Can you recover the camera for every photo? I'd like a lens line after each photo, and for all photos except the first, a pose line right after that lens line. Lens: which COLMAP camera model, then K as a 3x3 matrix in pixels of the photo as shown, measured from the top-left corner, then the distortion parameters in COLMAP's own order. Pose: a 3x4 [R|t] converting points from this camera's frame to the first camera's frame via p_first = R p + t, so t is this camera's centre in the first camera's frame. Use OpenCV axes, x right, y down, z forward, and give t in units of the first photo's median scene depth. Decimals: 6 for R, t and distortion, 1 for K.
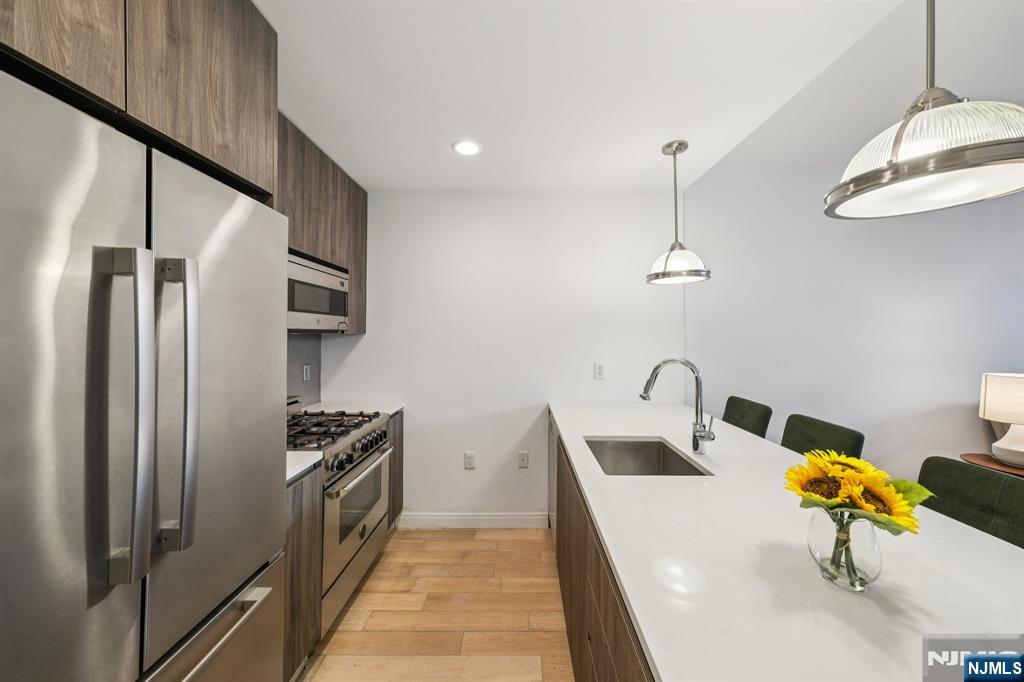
lens RADIAL K [[351.9, 0, 512.9], [0, 351.9, 332.8], [0, 0, 1]] dist [0.002623, 0.001293]
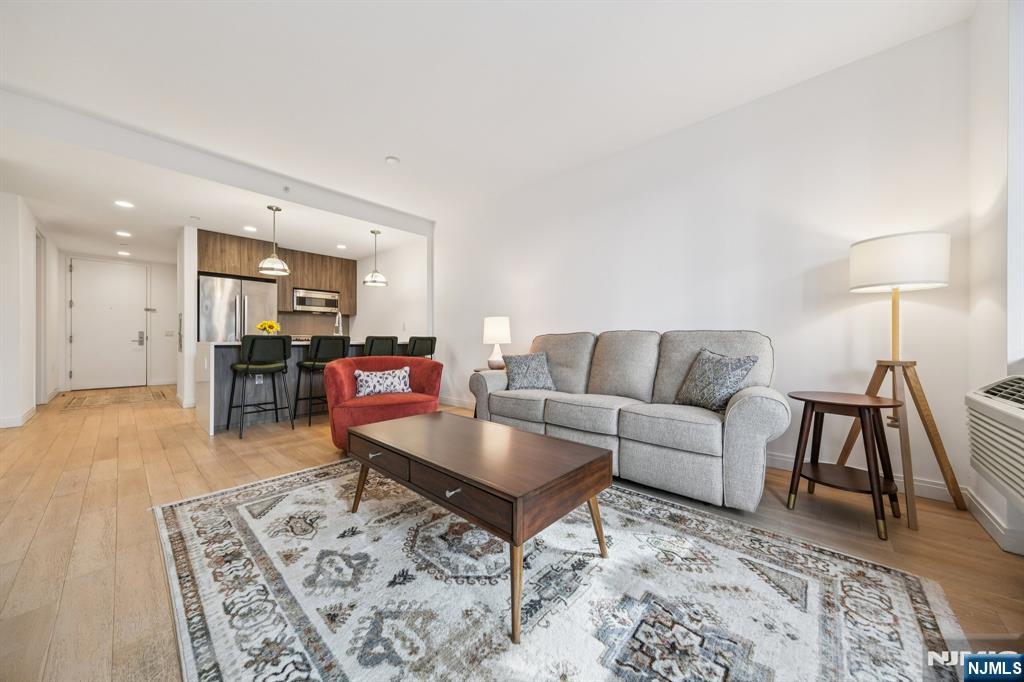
lens RADIAL K [[351.9, 0, 511.1], [0, 351.9, 340.4], [0, 0, 1]] dist [0.002623, 0.001293]
pose [[0.753701, -0.003886, -0.657205, 2.763736], [0.007500, 0.999968, 0.002689, 0.246061], [0.657174, -0.006956, 0.753707, -0.267150]]
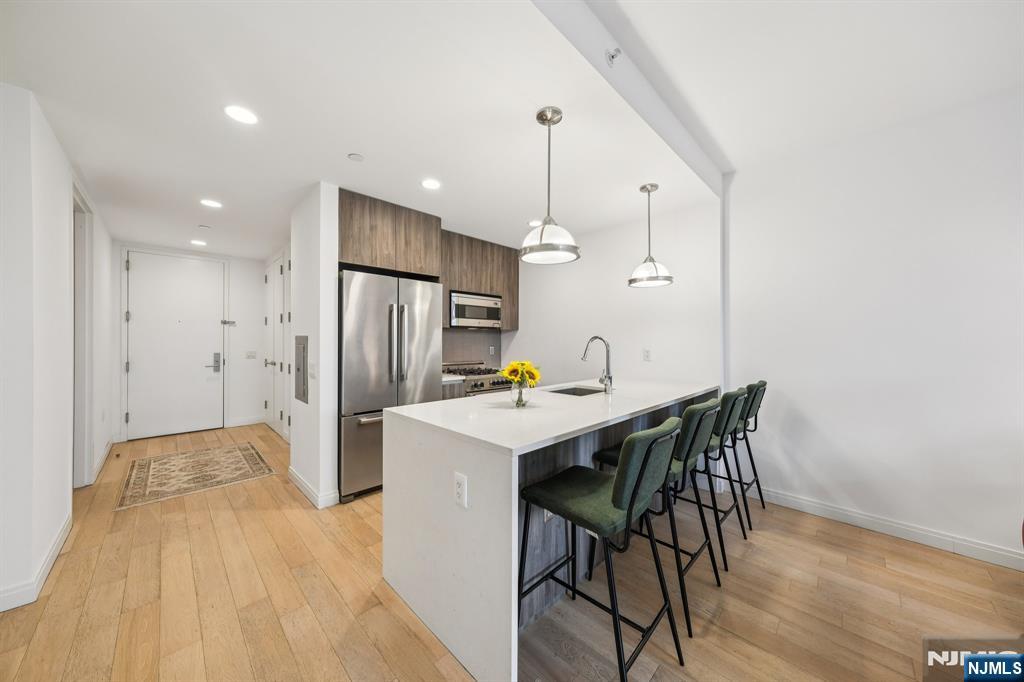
lens RADIAL K [[351.9, 0, 508.0], [0, 351.9, 340.5], [0, 0, 1]] dist [0.002623, 0.001293]
pose [[0.710682, -0.002899, -0.703508, 0.996050], [0.005280, 0.999985, 0.001213, 0.066406], [0.703494, -0.004577, 0.710687, -0.358957]]
